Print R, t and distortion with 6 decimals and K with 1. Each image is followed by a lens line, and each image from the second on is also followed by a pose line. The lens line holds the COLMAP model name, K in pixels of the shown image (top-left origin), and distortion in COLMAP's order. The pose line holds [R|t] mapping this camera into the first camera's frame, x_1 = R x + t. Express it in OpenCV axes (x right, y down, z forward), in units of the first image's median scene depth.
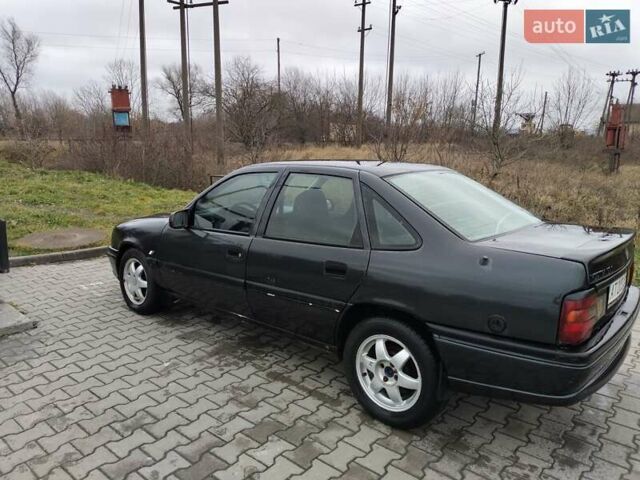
lens RADIAL K [[475.9, 0, 319.7], [0, 475.9, 244.5], [0, 0, 1]] dist [0.044043, -0.054322]
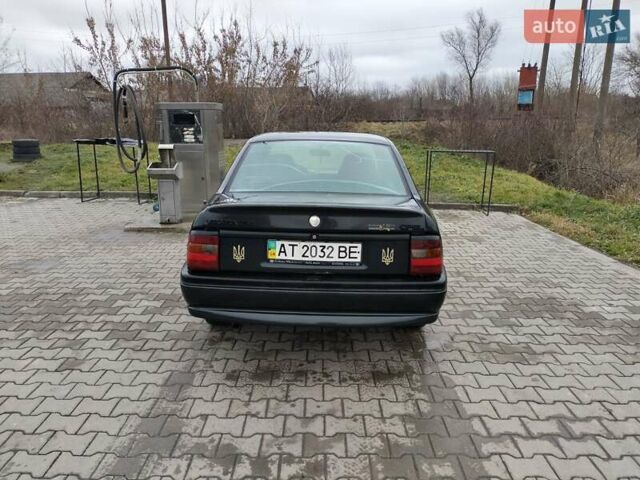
lens RADIAL K [[475.9, 0, 319.7], [0, 475.9, 244.5], [0, 0, 1]] dist [0.044043, -0.054322]
pose [[0.635462, 0.185165, -0.749601, 1.171416], [-0.154288, 0.981691, 0.111701, -0.038961], [0.756560, 0.044673, 0.652397, 0.275872]]
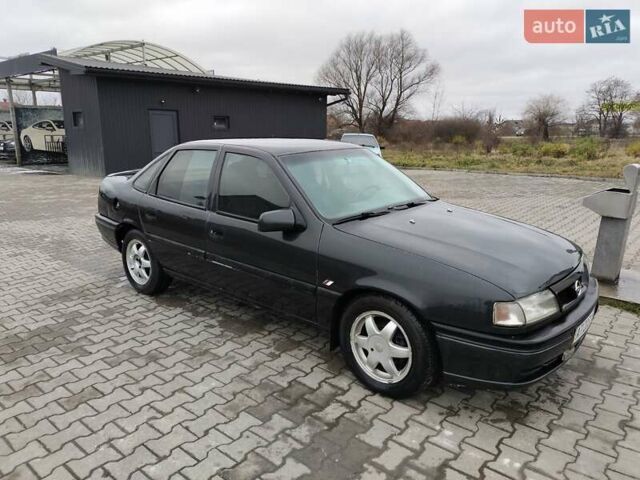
lens RADIAL K [[475.9, 0, 319.7], [0, 475.9, 244.5], [0, 0, 1]] dist [0.044043, -0.054322]
pose [[-0.999970, -0.007745, 0.000199, -0.085084], [-0.006913, 0.903558, 0.428410, -0.518322], [-0.003498, 0.428396, -0.903584, 2.528045]]
